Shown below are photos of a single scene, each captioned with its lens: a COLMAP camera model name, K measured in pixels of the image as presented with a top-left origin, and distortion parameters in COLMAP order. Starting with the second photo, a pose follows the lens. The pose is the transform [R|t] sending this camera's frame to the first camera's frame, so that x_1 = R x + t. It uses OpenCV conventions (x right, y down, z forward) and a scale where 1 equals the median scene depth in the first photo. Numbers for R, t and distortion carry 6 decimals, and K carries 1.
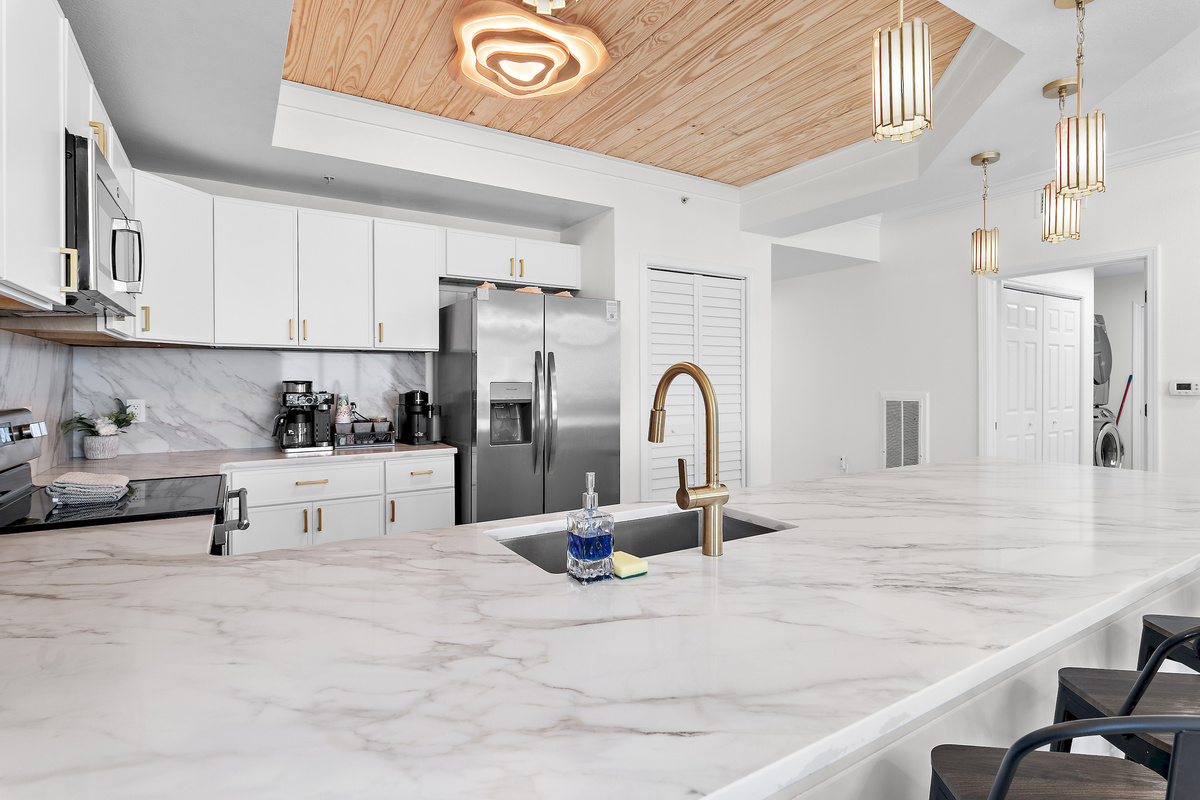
lens RADIAL K [[590.7, 0, 607.3], [0, 590.7, 385.9], [0, 0, 1]] dist [-0.003235, 0.001280]
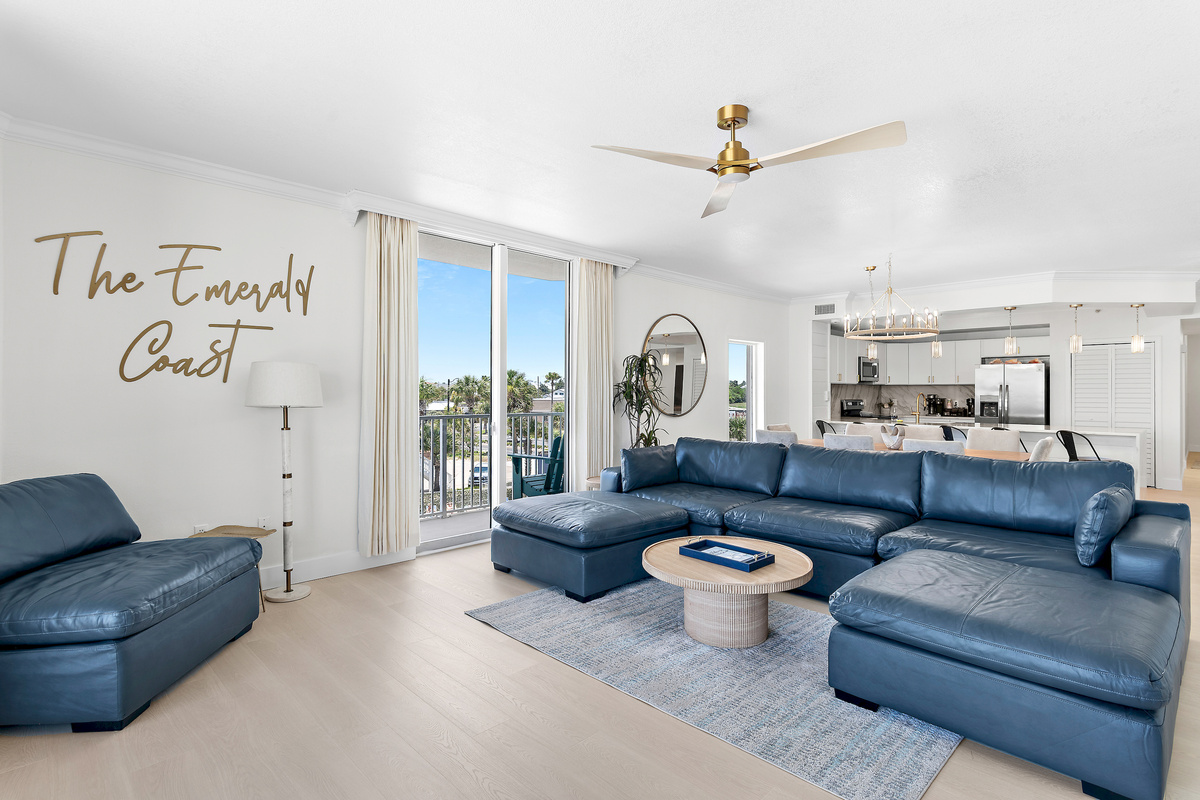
lens RADIAL K [[590.7, 0, 600.9], [0, 590.7, 388.9], [0, 0, 1]] dist [-0.003235, 0.001280]
pose [[0.212985, -0.002205, -0.977053, 2.241837], [-0.009018, 0.999950, -0.004222, -0.009736], [0.977014, 0.009711, 0.212954, -1.475137]]
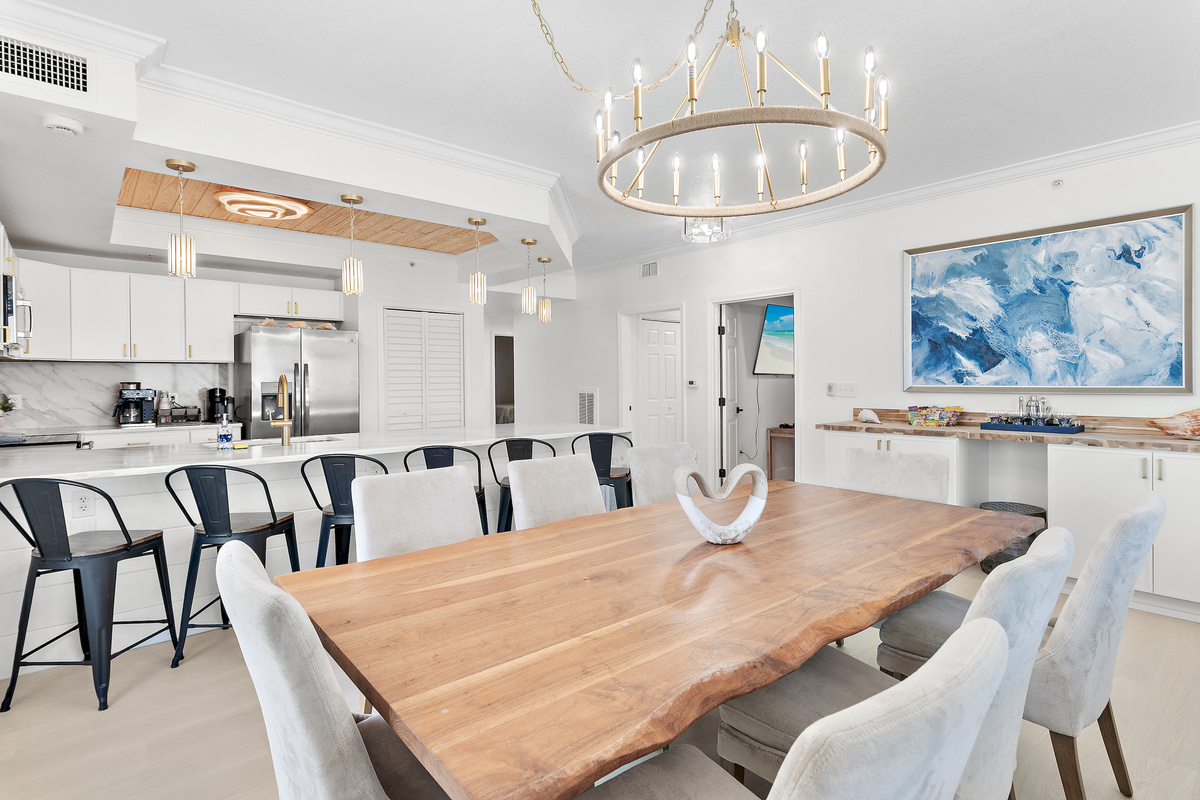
lens RADIAL K [[590.7, 0, 610.8], [0, 590.7, 383.5], [0, 0, 1]] dist [-0.003235, 0.001280]
pose [[0.986474, -0.005529, 0.163823, 0.471972], [0.005938, 0.999980, -0.002012, 0.005543], [-0.163809, 0.002958, 0.986488, -0.747982]]
